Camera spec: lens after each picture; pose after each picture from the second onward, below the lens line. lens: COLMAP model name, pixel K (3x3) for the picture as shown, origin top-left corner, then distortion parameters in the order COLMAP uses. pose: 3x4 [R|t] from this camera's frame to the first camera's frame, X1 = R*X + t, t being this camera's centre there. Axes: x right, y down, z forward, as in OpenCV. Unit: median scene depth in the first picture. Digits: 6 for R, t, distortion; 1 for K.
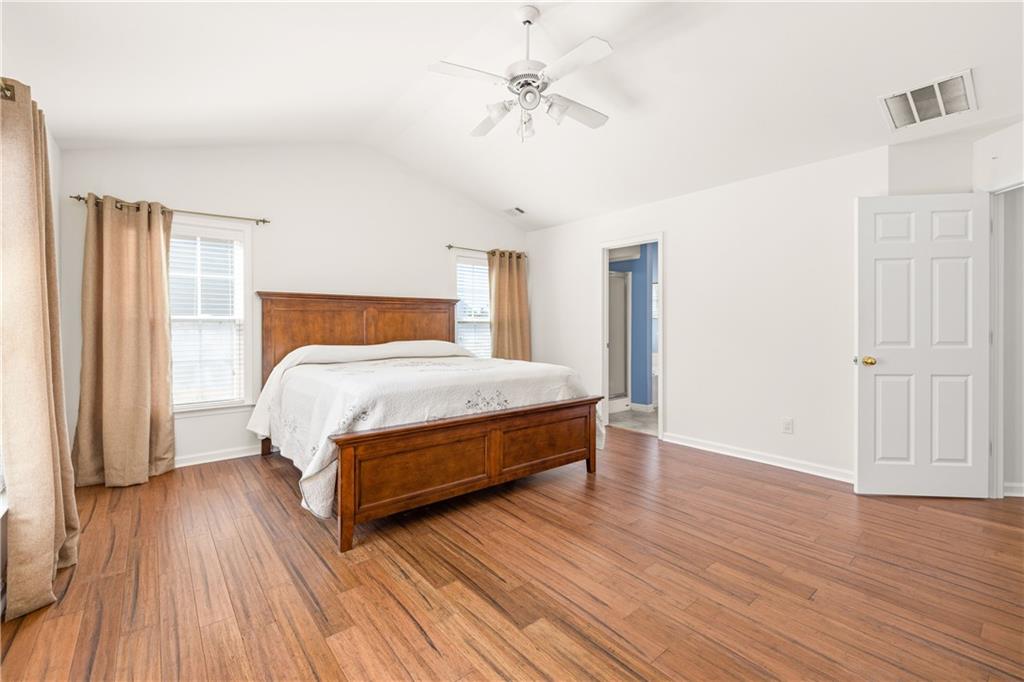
lens RADIAL K [[434.9, 0, 510.4], [0, 434.9, 326.4], [0, 0, 1]] dist [-0.001351, 0.000004]
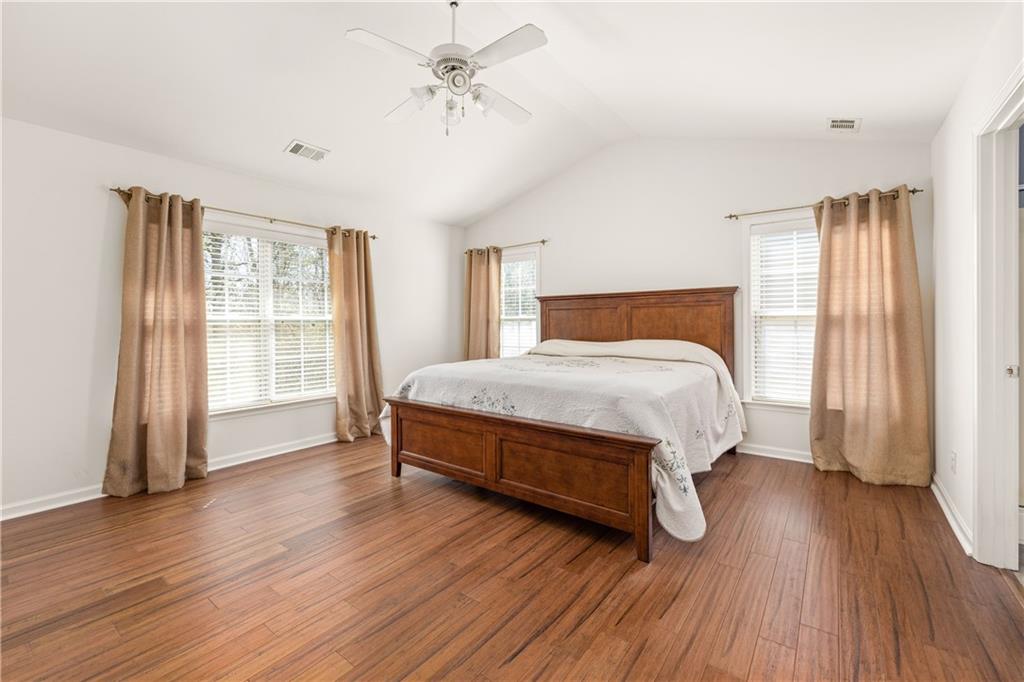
lens RADIAL K [[438.8, 0, 507.6], [0, 438.8, 322.3], [0, 0, 1]] dist [-0.002563, -0.000168]
pose [[0.228090, 0.001031, -0.973640, 0.885083], [0.002016, 0.999997, 0.001531, -0.006263], [0.973638, -0.002312, 0.228087, 0.789082]]
